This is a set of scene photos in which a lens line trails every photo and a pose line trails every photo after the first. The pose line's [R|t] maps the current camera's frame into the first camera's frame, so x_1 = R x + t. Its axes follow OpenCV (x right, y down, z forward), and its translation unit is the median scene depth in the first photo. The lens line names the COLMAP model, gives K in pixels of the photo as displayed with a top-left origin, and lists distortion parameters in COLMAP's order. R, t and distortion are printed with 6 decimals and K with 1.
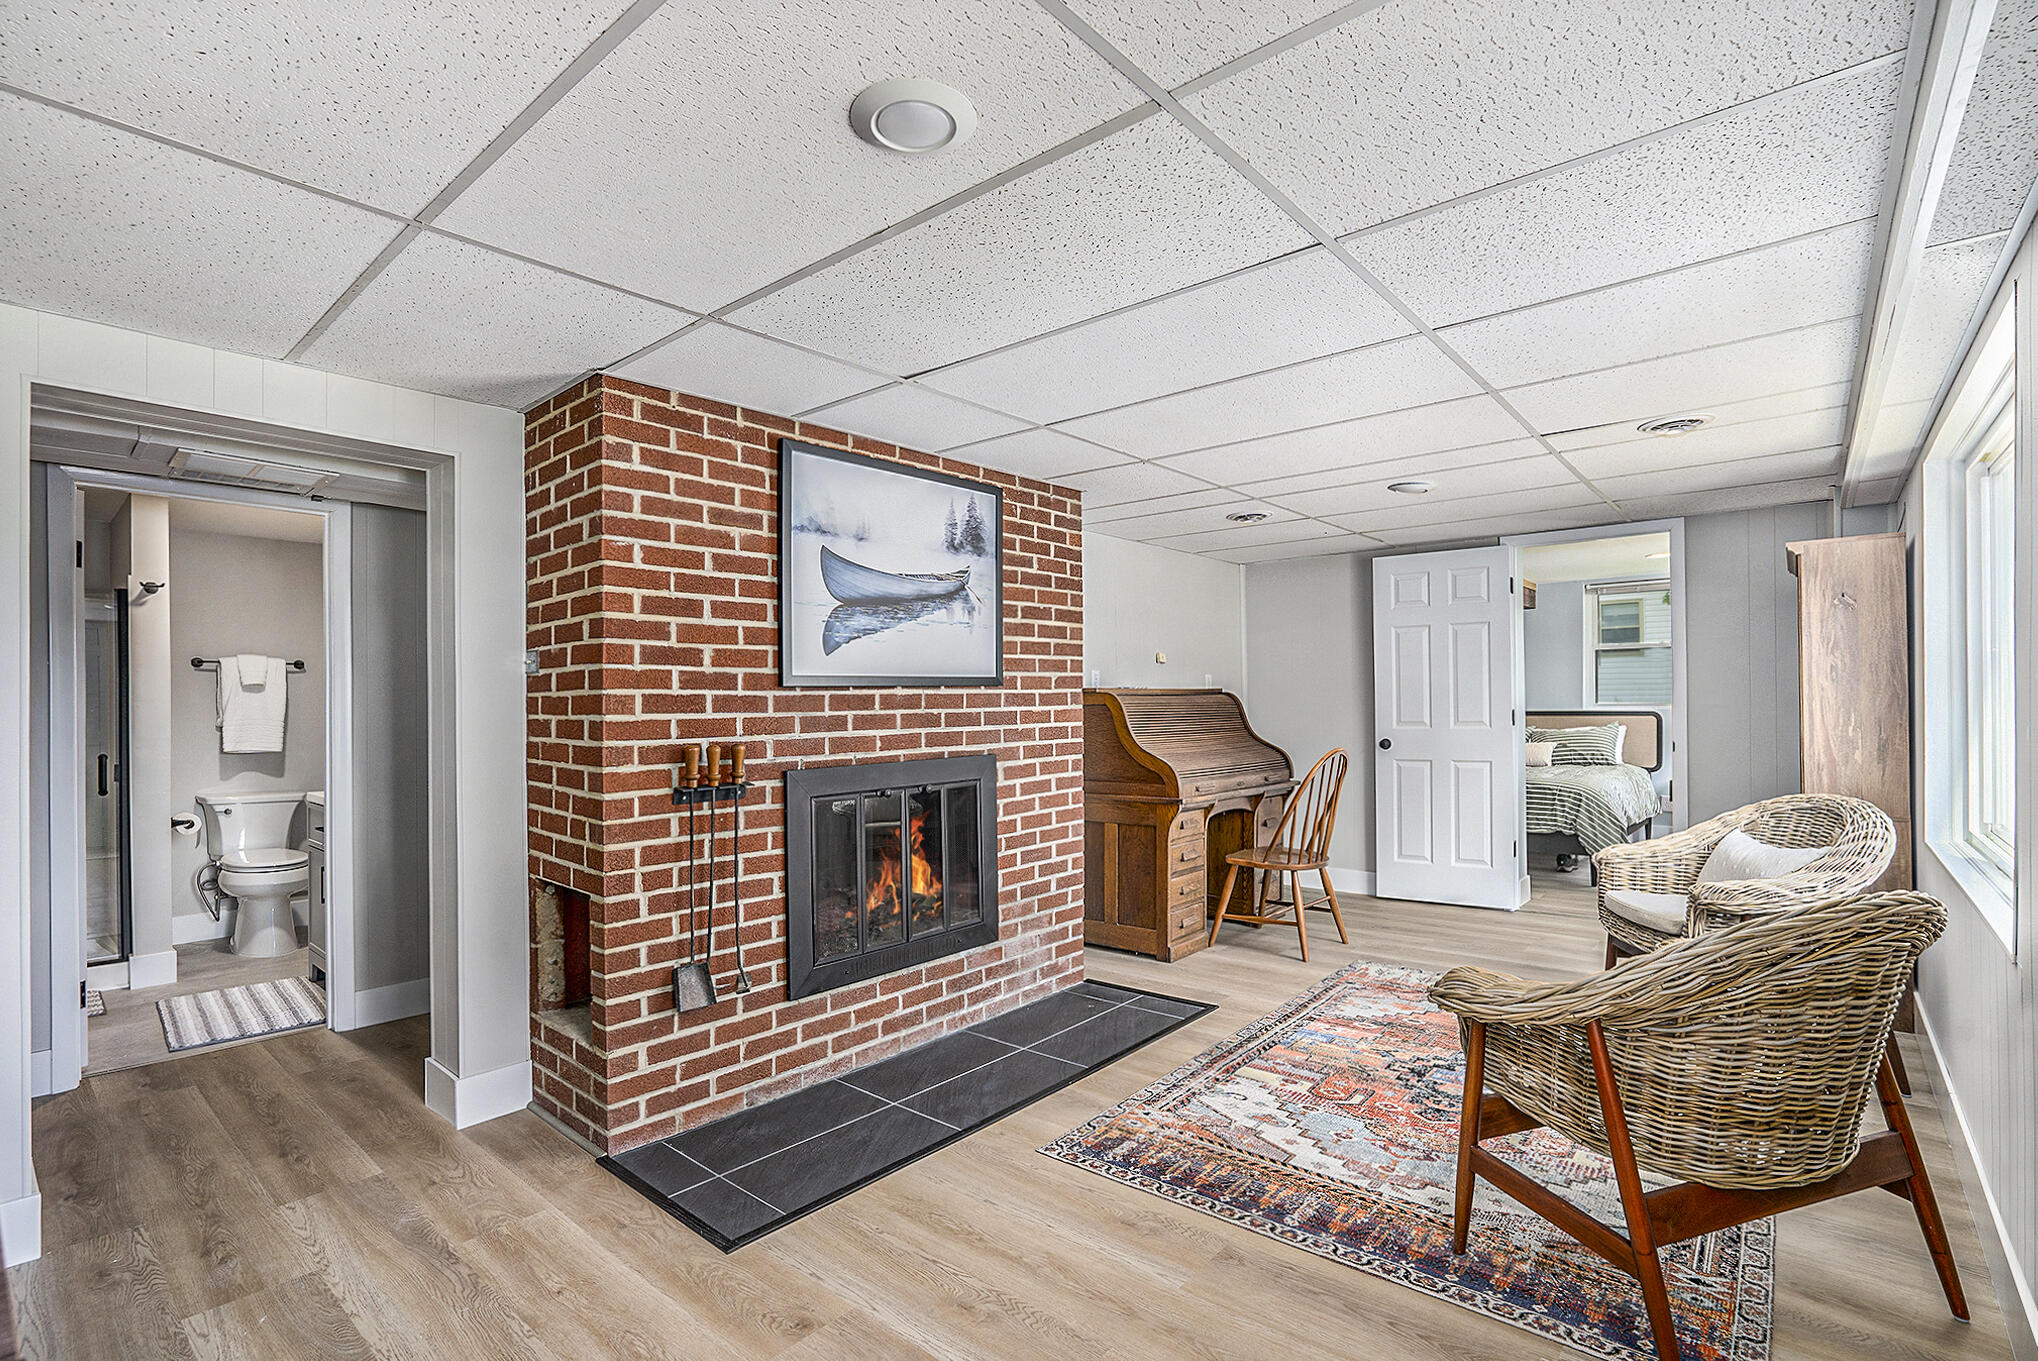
lens RADIAL K [[944.7, 0, 1019.5], [0, 944.7, 693.7], [0, 0, 1]] dist [-0.002357, 0.000402]
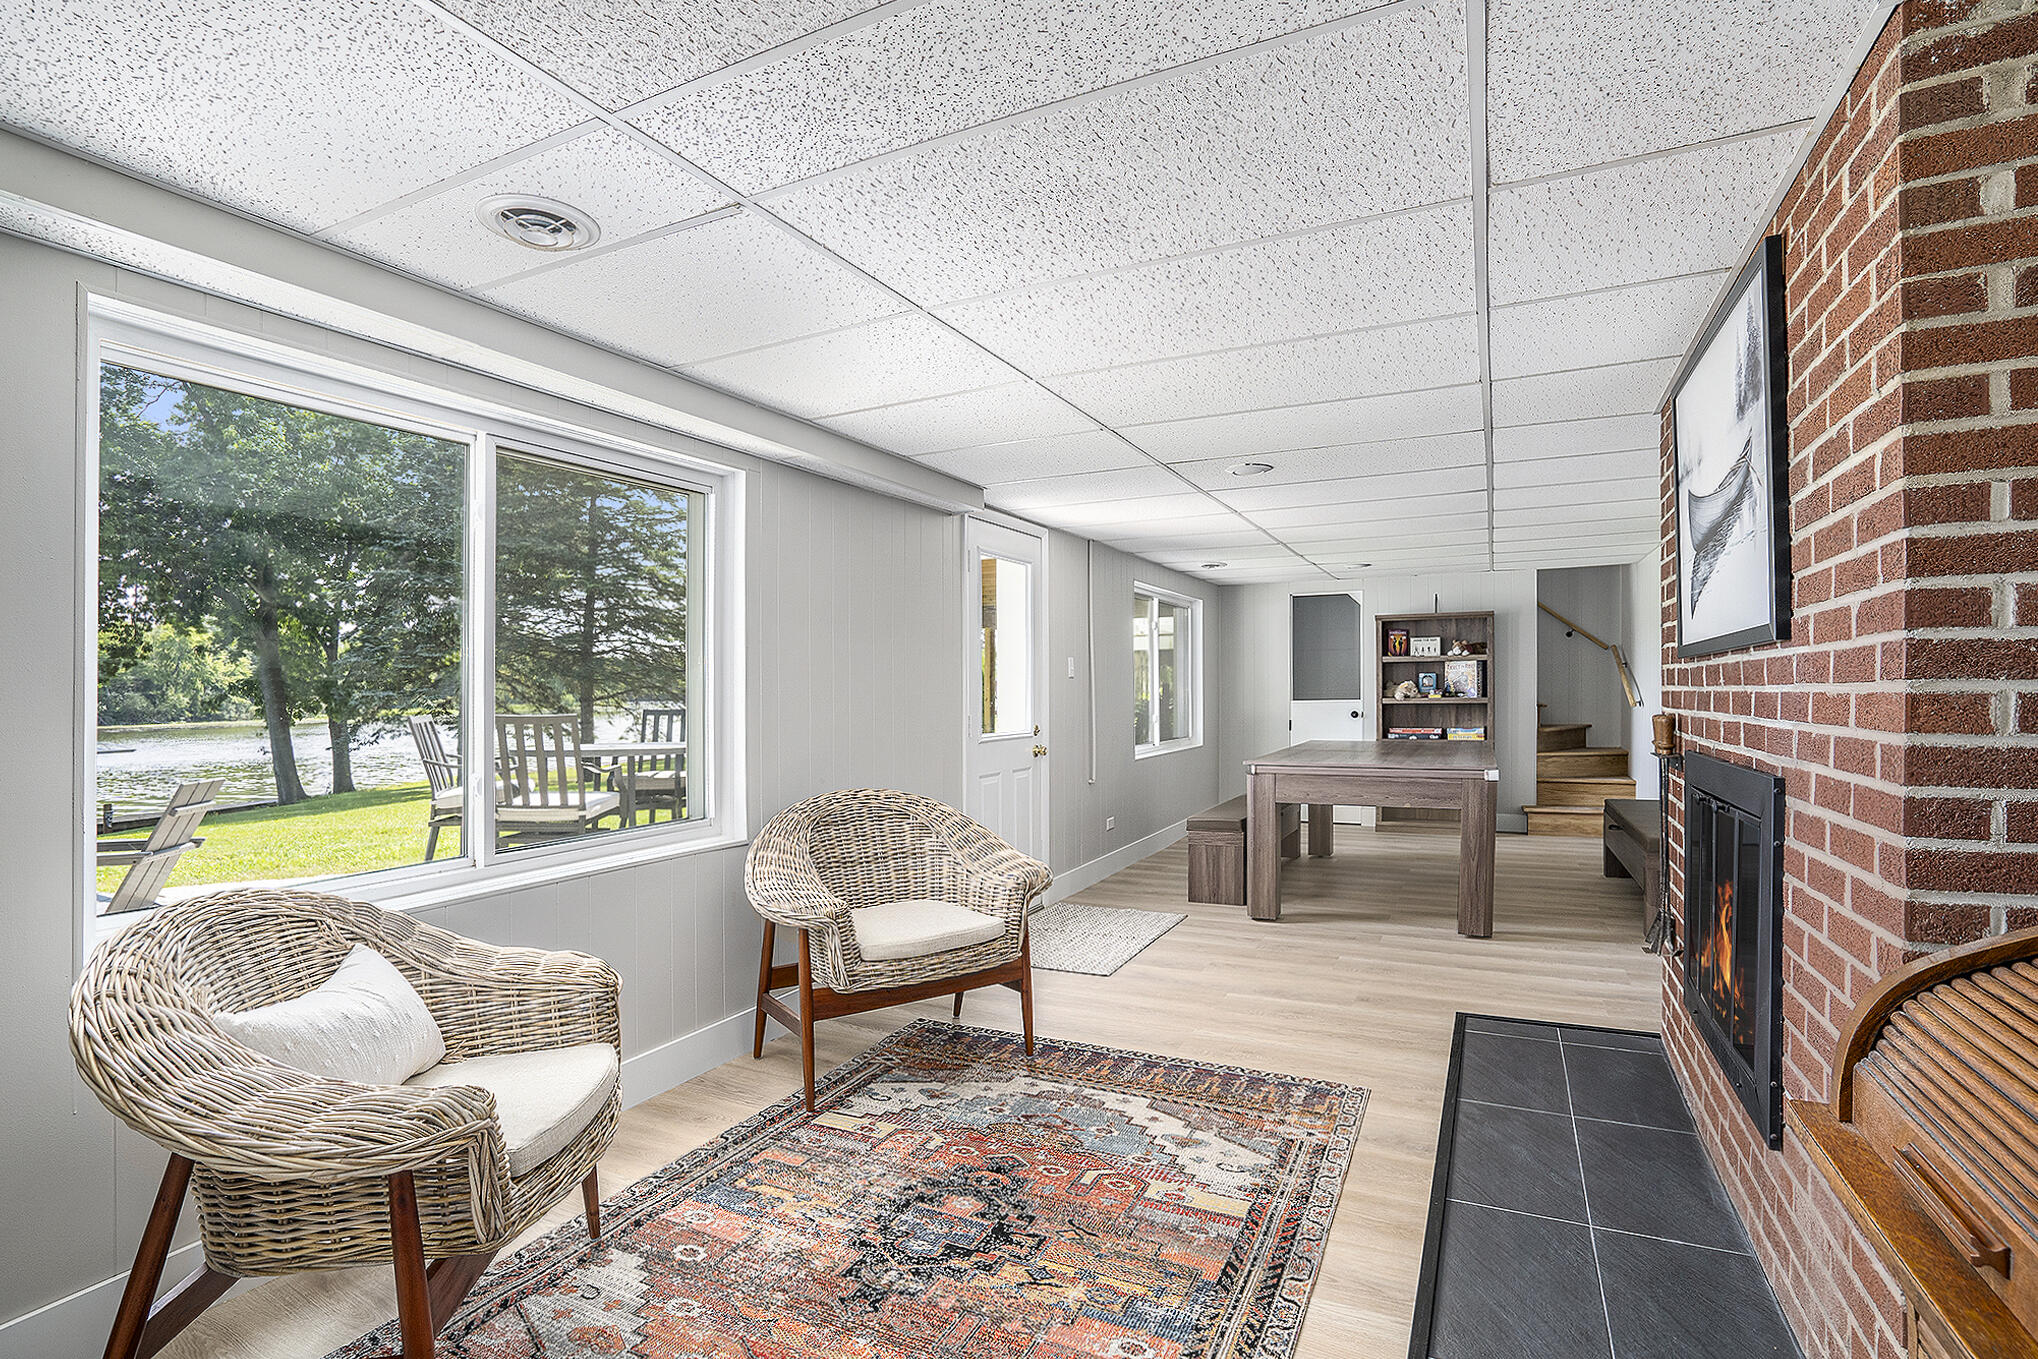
lens RADIAL K [[944.7, 0, 1022.1], [0, 944.7, 687.5], [0, 0, 1]] dist [-0.002357, 0.000402]
pose [[-0.968695, 0.013077, -0.247910, 0.641148], [0.015724, 0.999839, -0.008701, 0.020317], [0.247756, -0.012326, -0.968744, 1.870634]]
